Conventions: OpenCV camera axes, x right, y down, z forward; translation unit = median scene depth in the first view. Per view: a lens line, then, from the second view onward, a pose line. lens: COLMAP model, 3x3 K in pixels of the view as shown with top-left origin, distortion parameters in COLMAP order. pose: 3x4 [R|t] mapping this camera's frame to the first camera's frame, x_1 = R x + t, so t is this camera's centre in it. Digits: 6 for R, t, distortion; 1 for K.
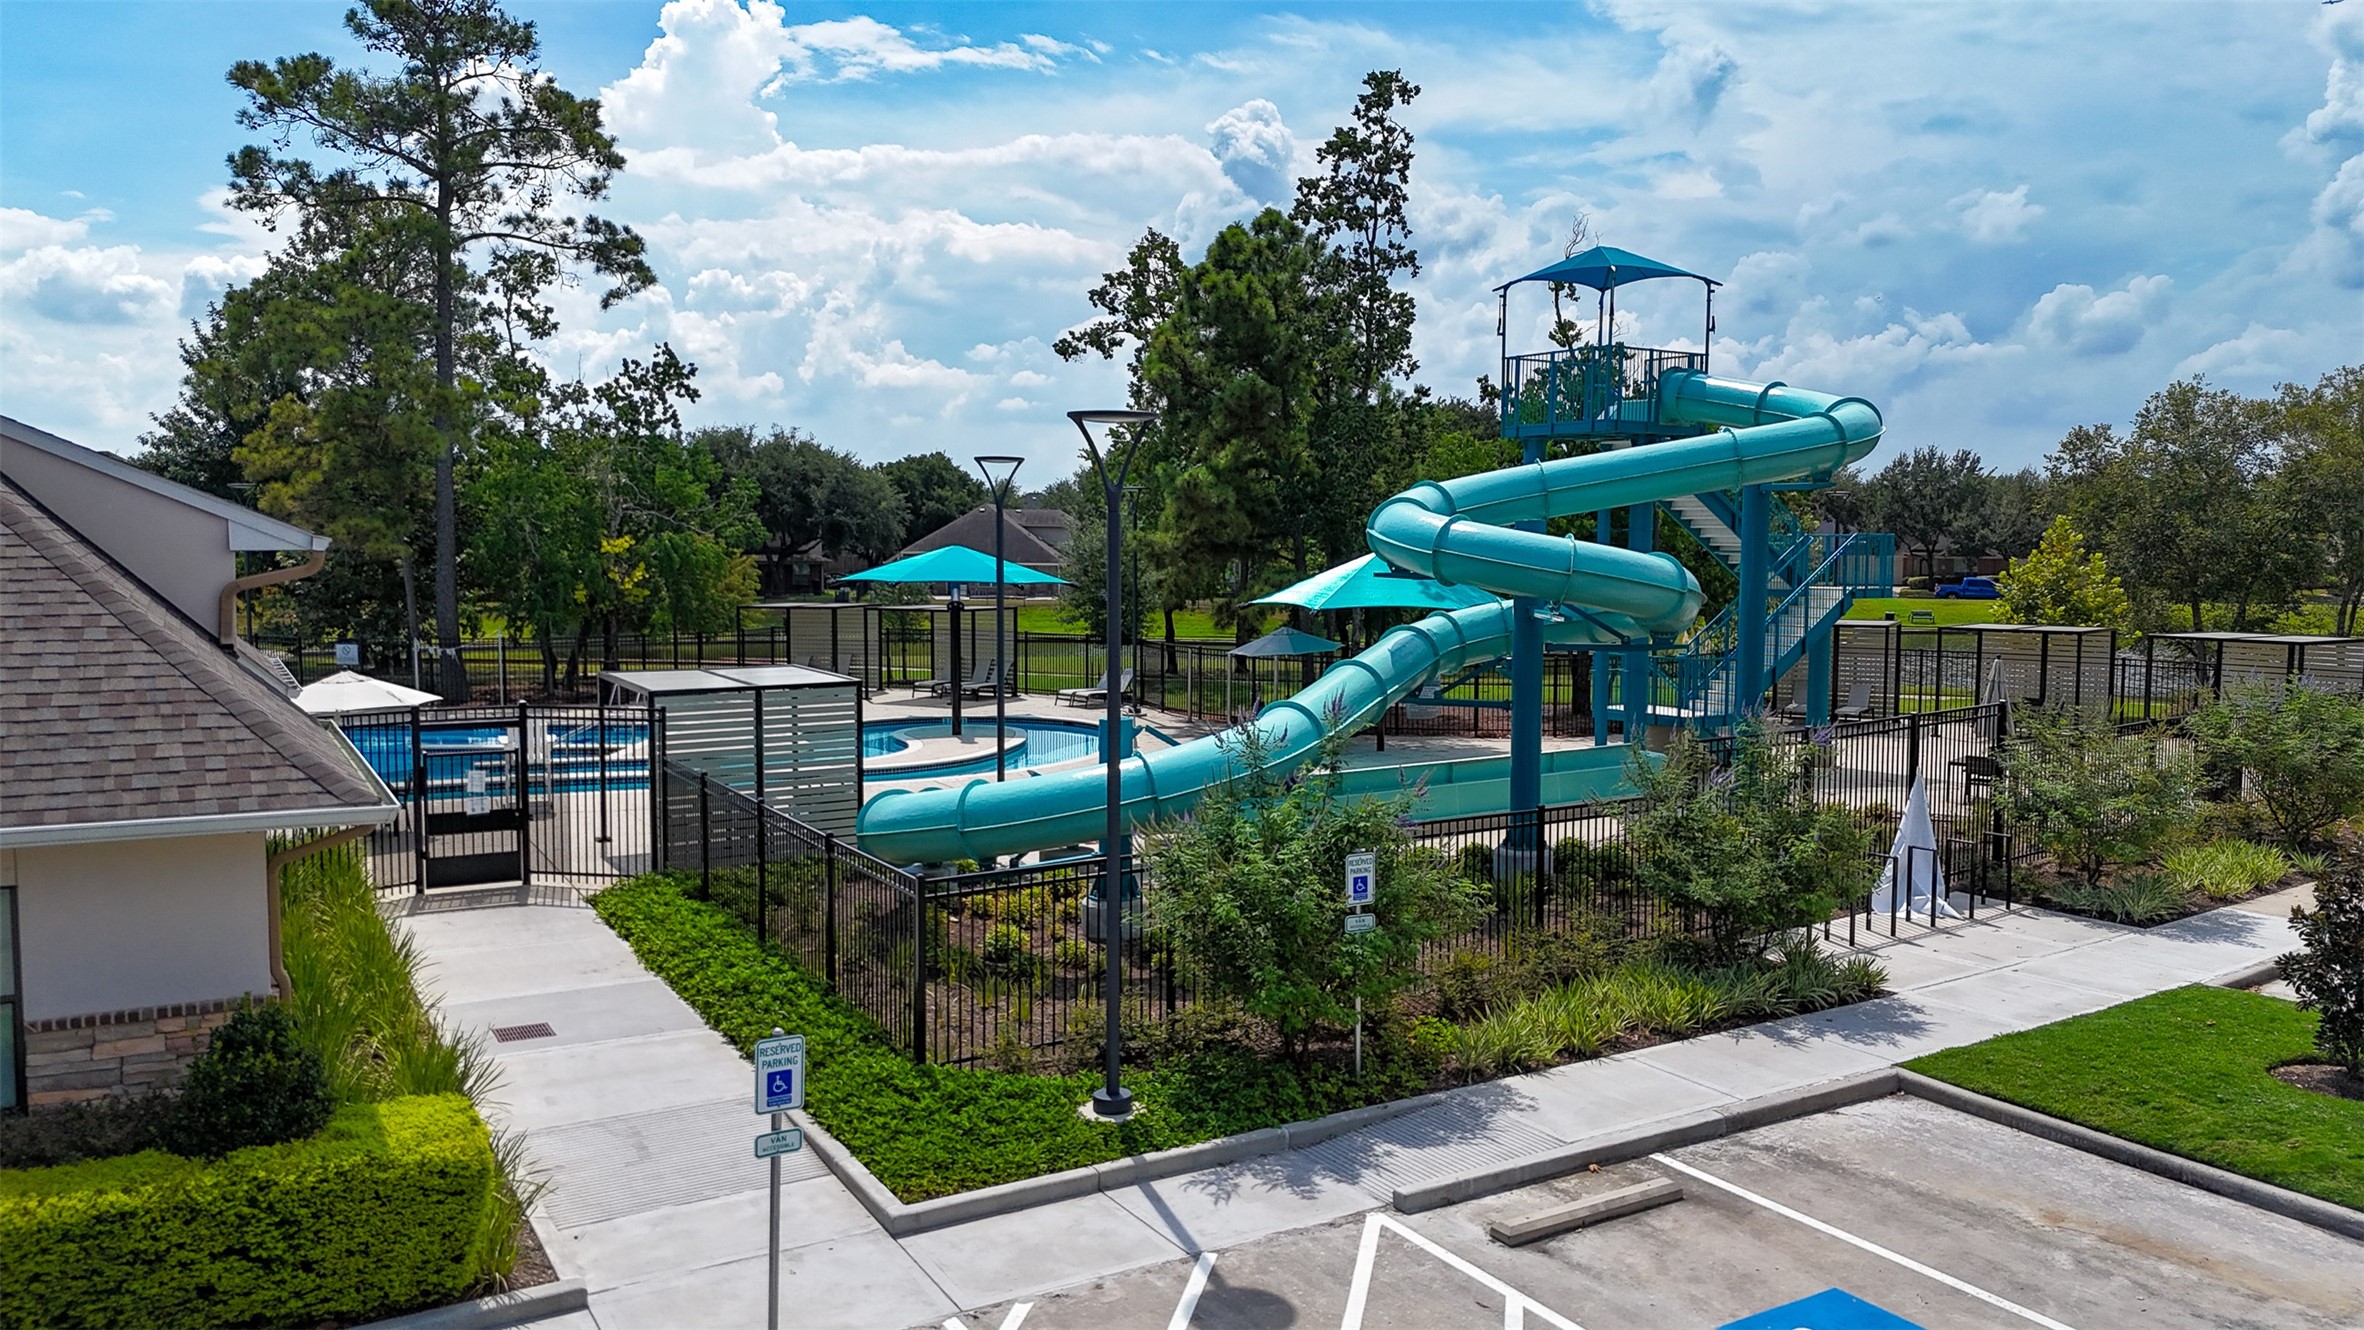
lens RADIAL K [[1764.9, 0, 1182.0], [0, 1764.9, 665.0], [0, 0, 1]] dist [0.077631, -0.080834]
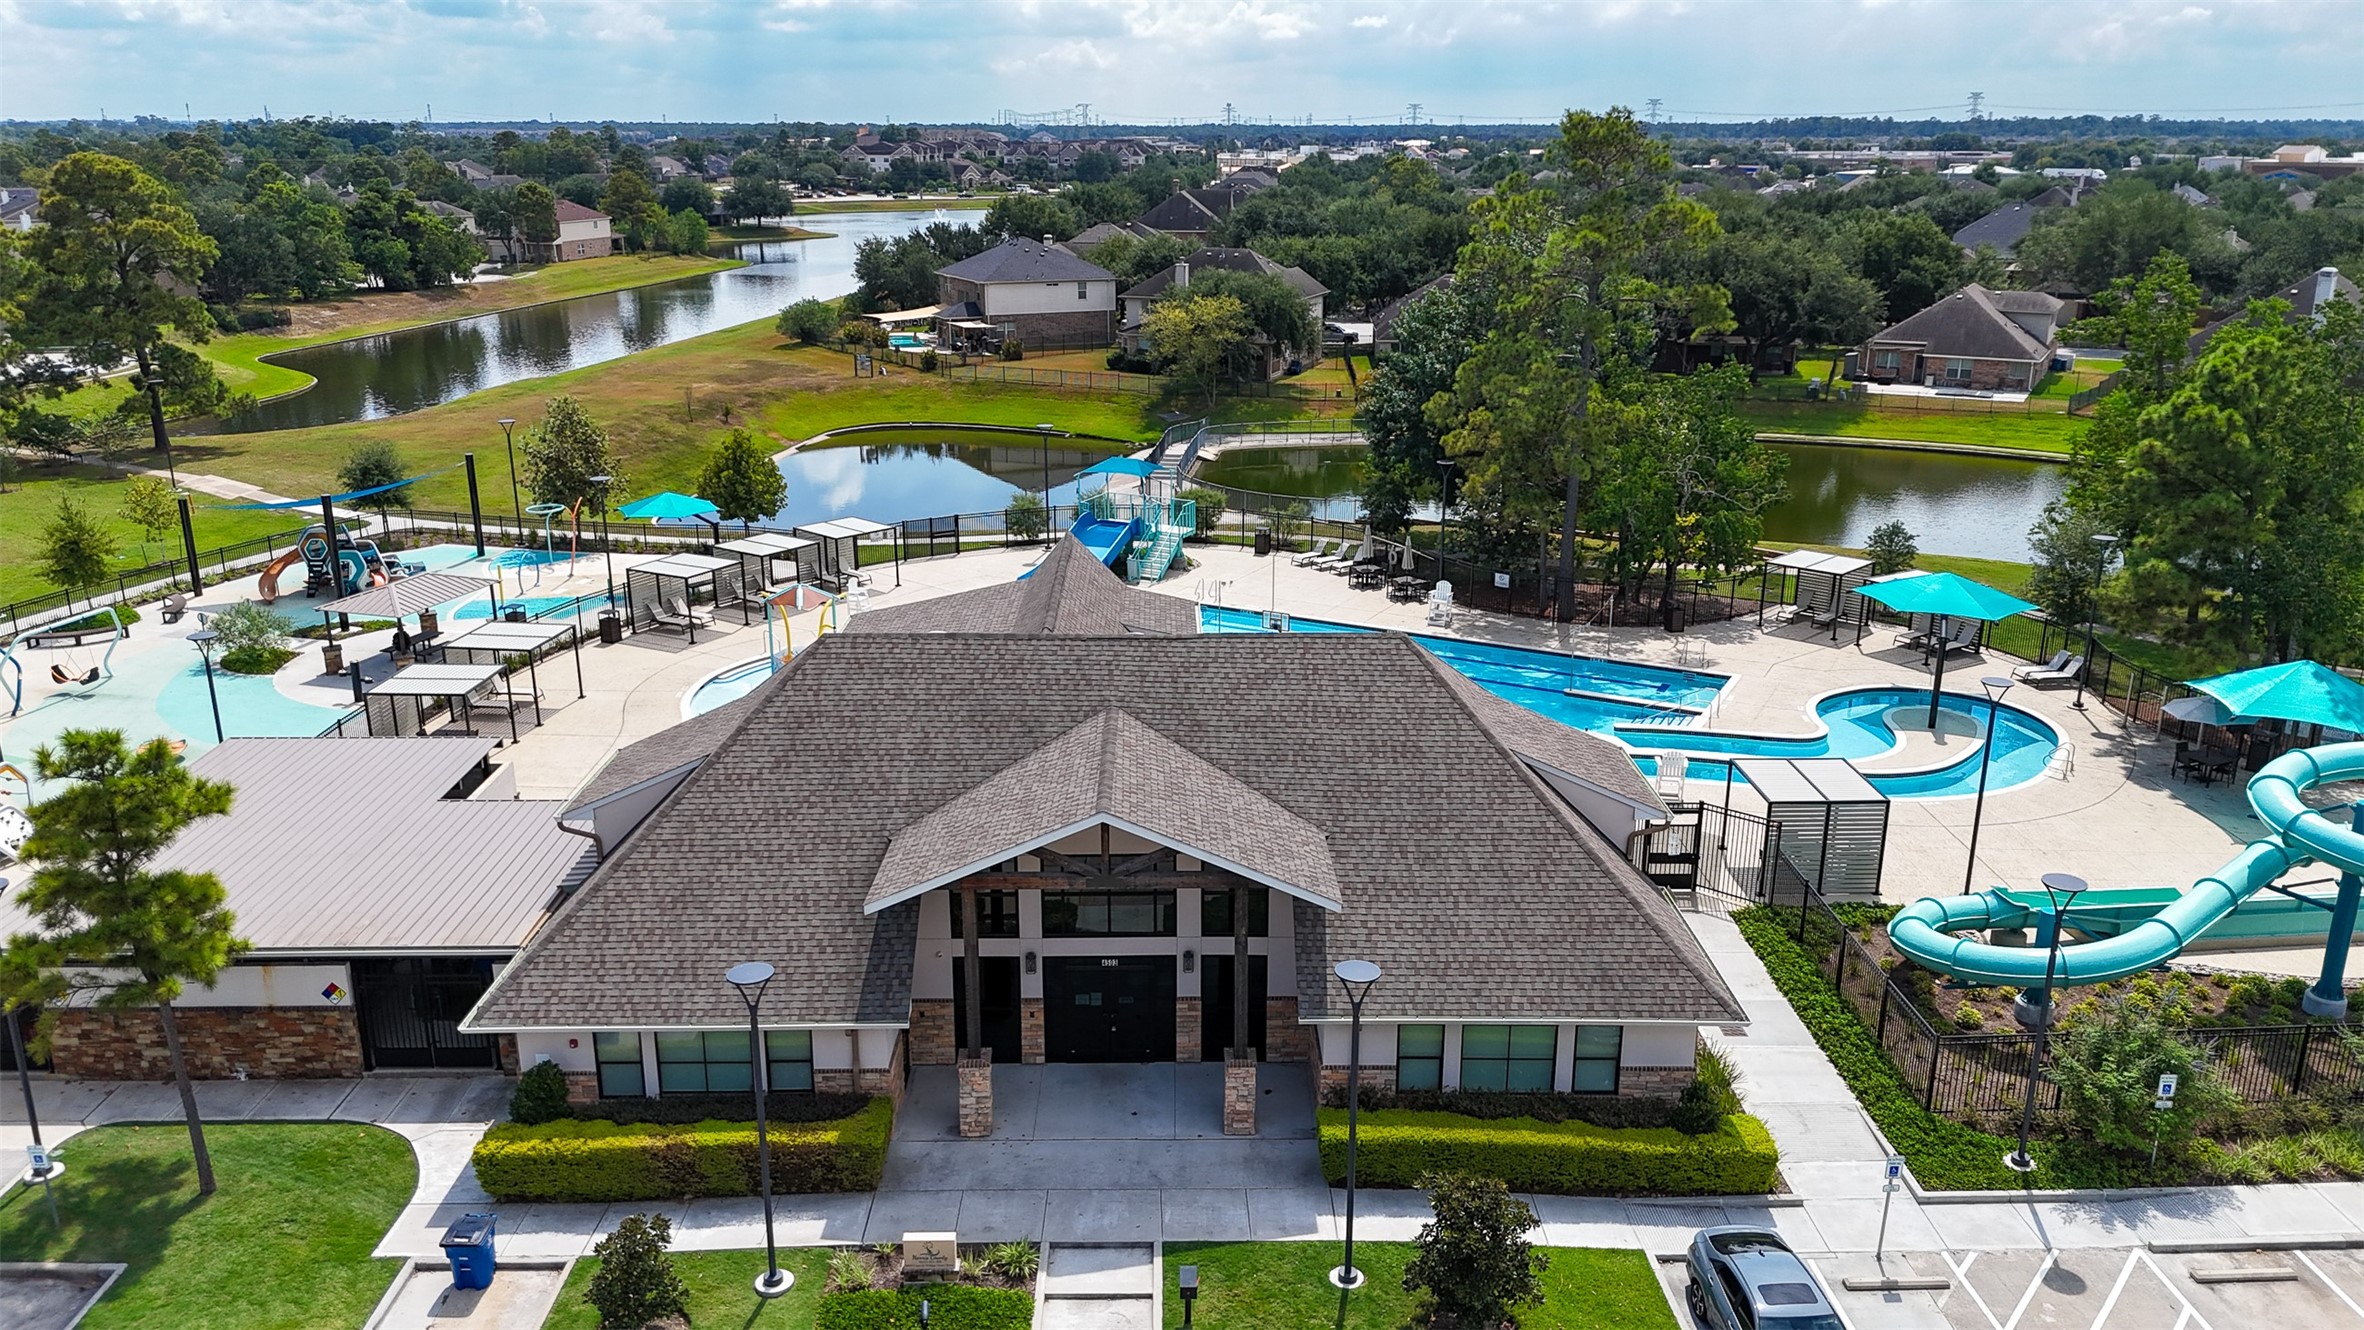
lens RADIAL K [[1764.9, 0, 1182.0], [0, 1764.9, 665.0], [0, 0, 1]] dist [0.077631, -0.080834]
pose [[0.878503, 0.148377, -0.454111, -0.011841], [-0.041252, 0.970556, 0.237315, -0.302679], [0.475953, -0.189749, 0.858758, -0.474324]]
